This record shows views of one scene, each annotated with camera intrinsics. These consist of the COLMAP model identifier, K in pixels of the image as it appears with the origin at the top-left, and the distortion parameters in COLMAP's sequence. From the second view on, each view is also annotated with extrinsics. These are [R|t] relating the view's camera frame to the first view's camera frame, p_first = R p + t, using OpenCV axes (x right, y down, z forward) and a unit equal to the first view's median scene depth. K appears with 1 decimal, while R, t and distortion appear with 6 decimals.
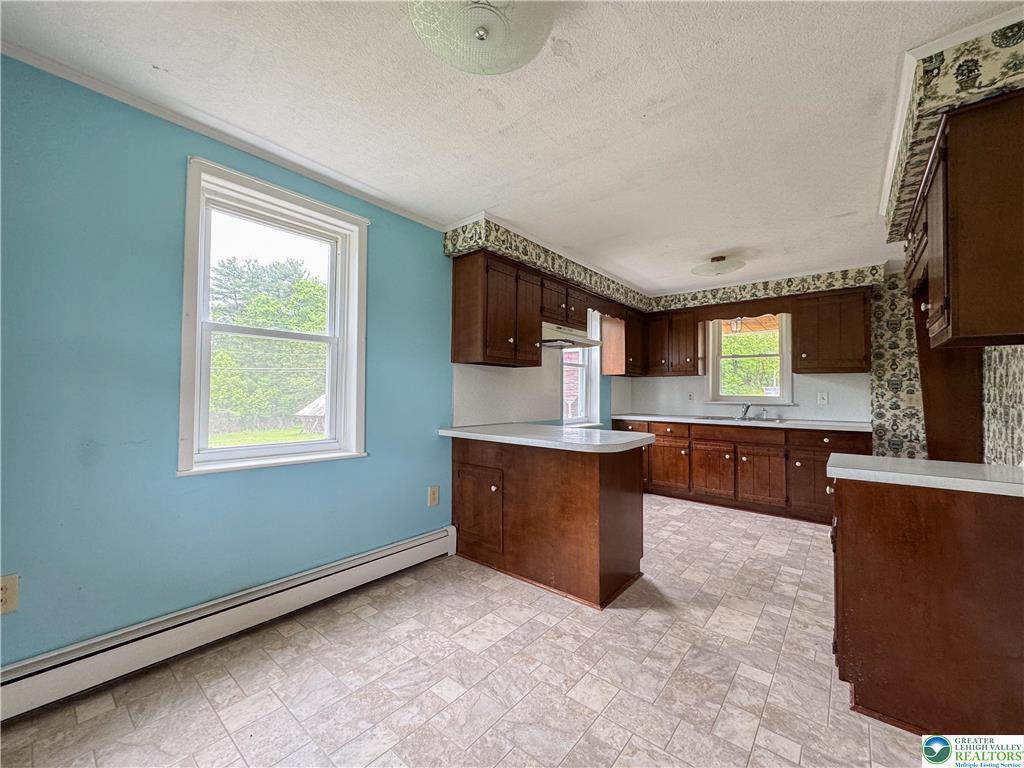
lens RADIAL K [[410.7, 0, 513.6], [0, 410.7, 384.4], [0, 0, 1]] dist [-0.000831, 0.000078]
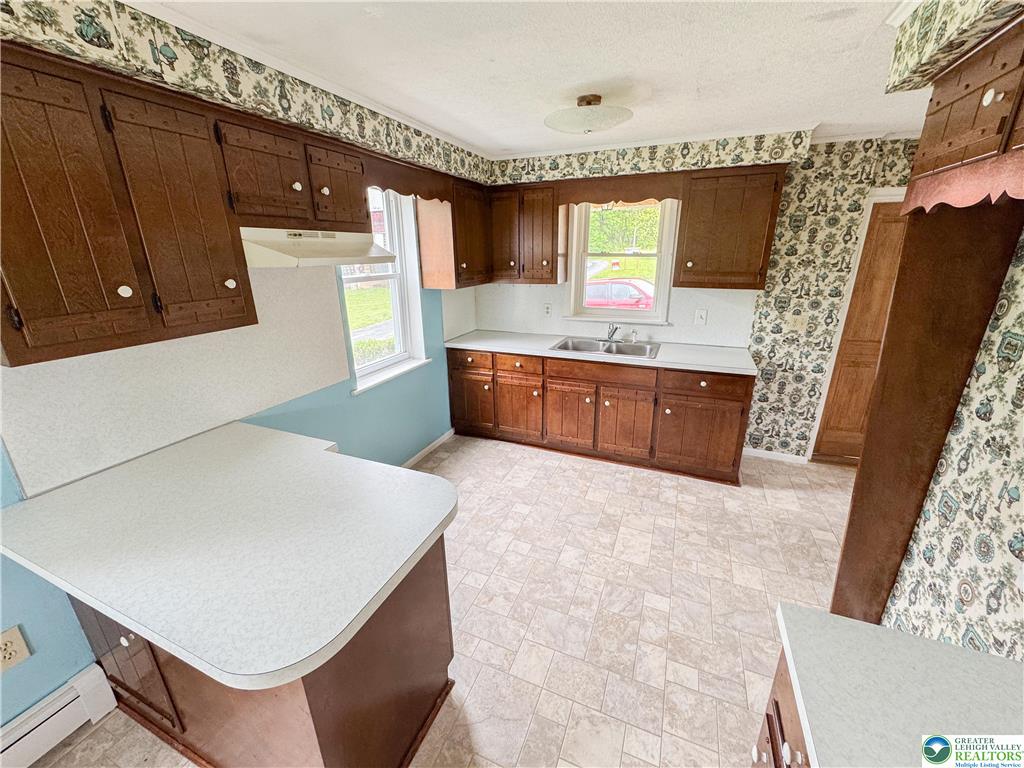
lens RADIAL K [[410.7, 0, 512.6], [0, 410.7, 383.9], [0, 0, 1]] dist [-0.000831, 0.000078]
pose [[0.956523, -0.106439, 0.271541, 0.196077], [0.011215, 0.943763, 0.330433, -0.120827], [-0.291441, -0.313021, 0.903925, 0.385744]]
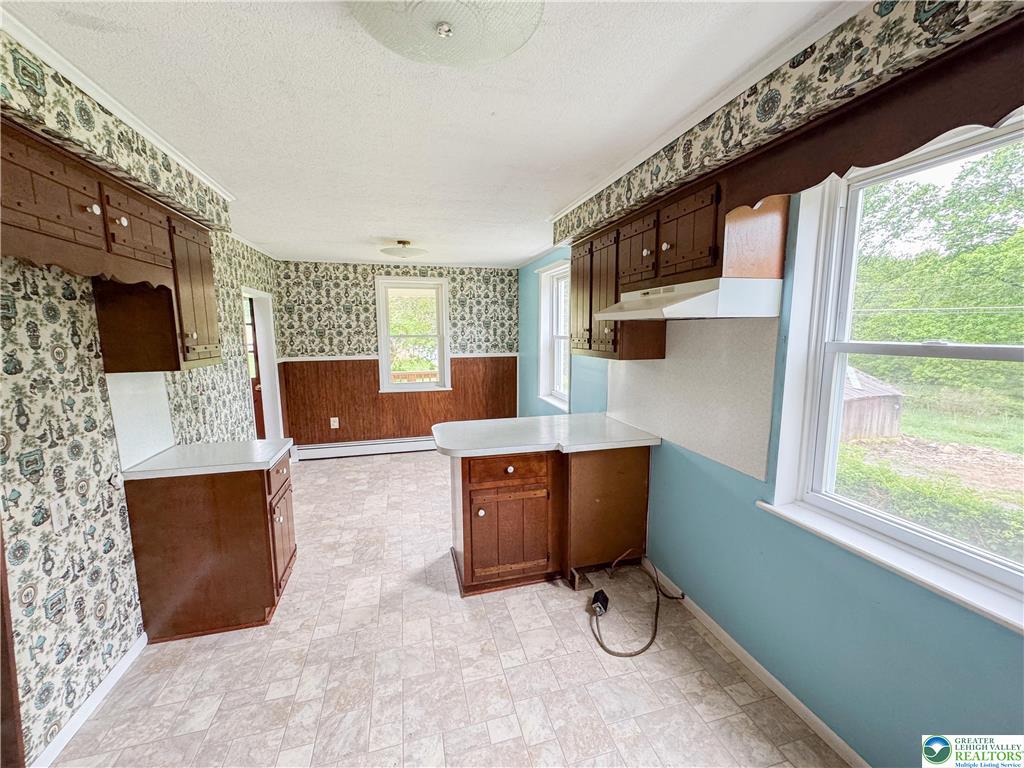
lens RADIAL K [[410.7, 0, 511.9], [0, 410.7, 384.5], [0, 0, 1]] dist [-0.000831, 0.000078]
pose [[-0.579241, 0.103753, -0.808526, 0.656077], [0.018352, 0.993275, 0.114313, -0.075652], [0.814949, 0.051376, -0.577250, 1.113744]]
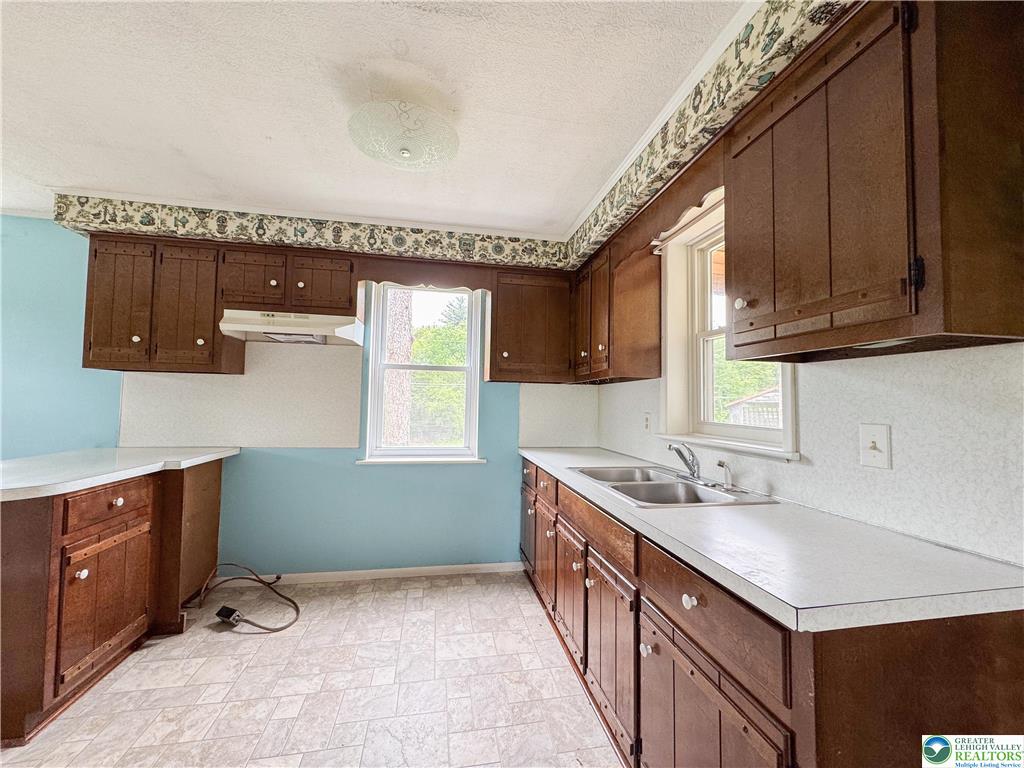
lens RADIAL K [[410.7, 0, 512.1], [0, 410.7, 384.7], [0, 0, 1]] dist [-0.000831, 0.000078]
pose [[0.768355, -0.020106, -0.639708, 0.818187], [-0.001604, 0.999443, -0.033340, 0.002364], [0.640022, 0.026643, 0.767894, 0.687297]]
